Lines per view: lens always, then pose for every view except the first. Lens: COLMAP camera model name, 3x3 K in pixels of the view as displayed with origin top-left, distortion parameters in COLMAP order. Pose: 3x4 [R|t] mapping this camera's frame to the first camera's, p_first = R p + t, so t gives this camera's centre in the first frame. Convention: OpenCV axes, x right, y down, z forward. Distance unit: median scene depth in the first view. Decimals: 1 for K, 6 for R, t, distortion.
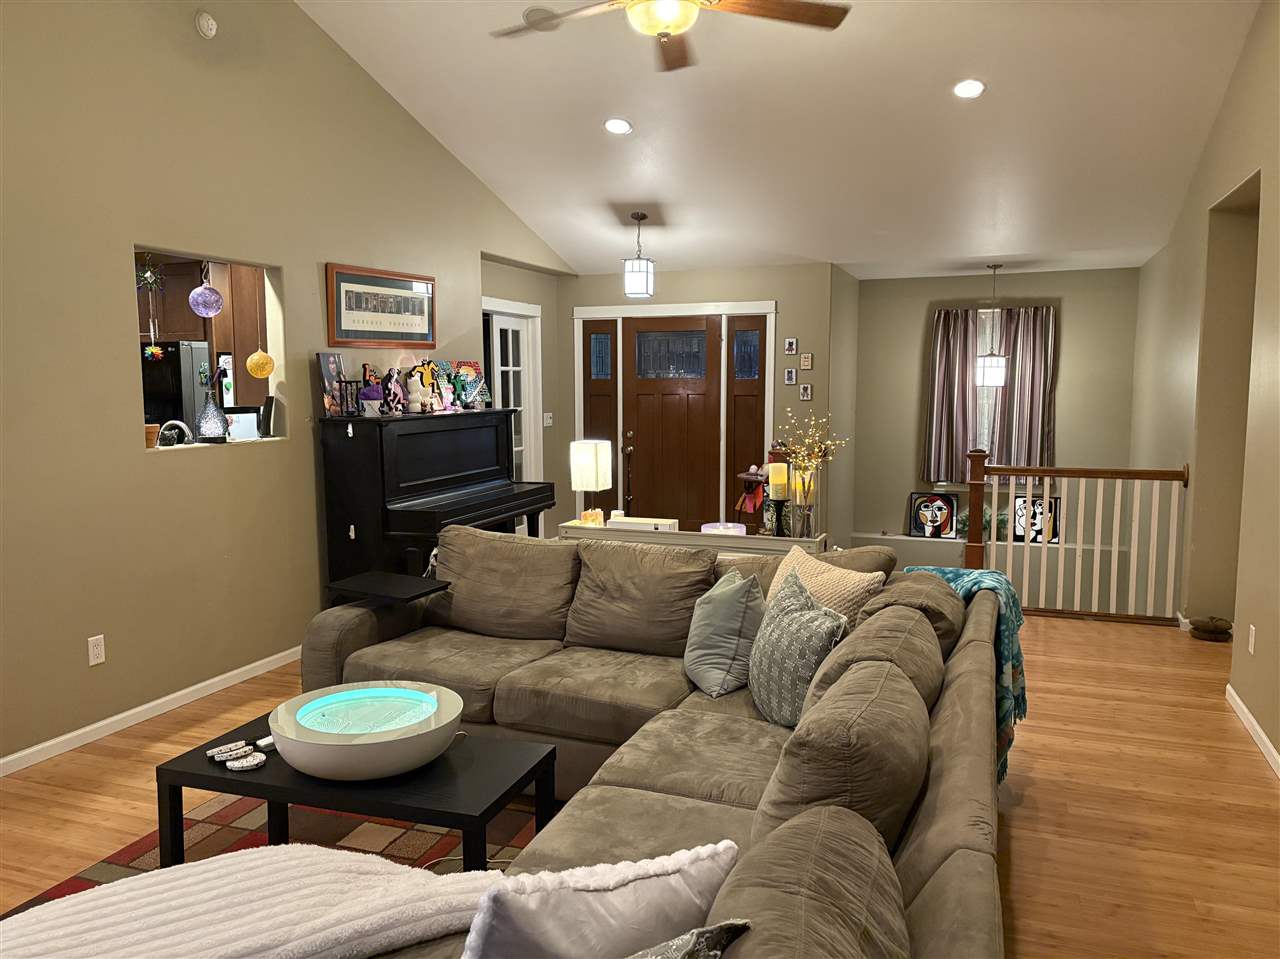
lens RADIAL K [[947.3, 0, 640.0], [0, 947.3, 479.5], [0, 0, 1]] dist [0.033659, -0.047221]
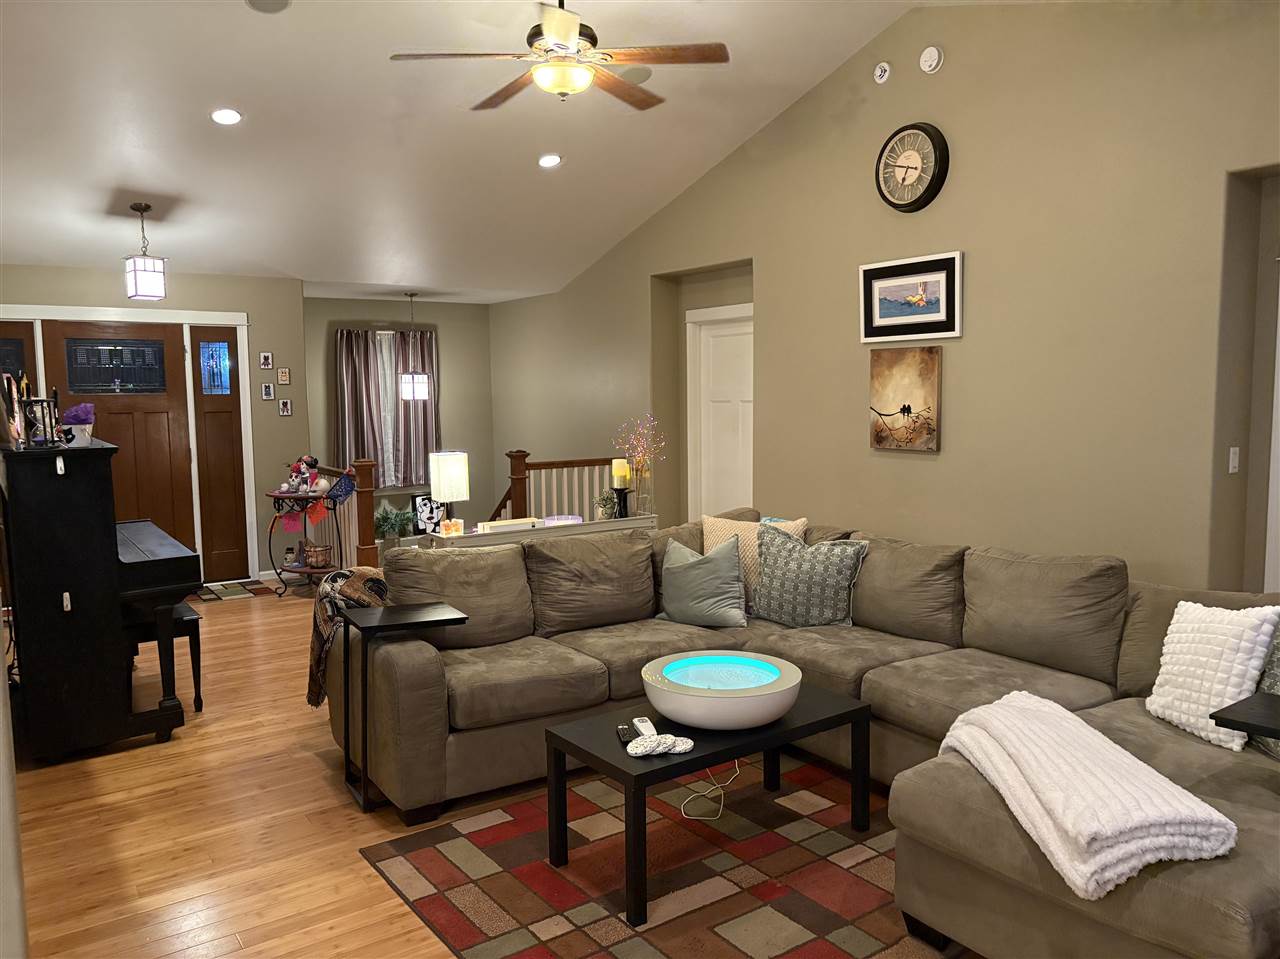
lens RADIAL K [[947.3, 0, 640.0], [0, 947.3, 479.5], [0, 0, 1]] dist [0.033659, -0.047221]
pose [[0.580471, -0.081345, 0.810207, -0.419799], [0.095198, 0.994954, 0.031689, -0.013582], [-0.808697, 0.058736, 0.585286, 0.126578]]
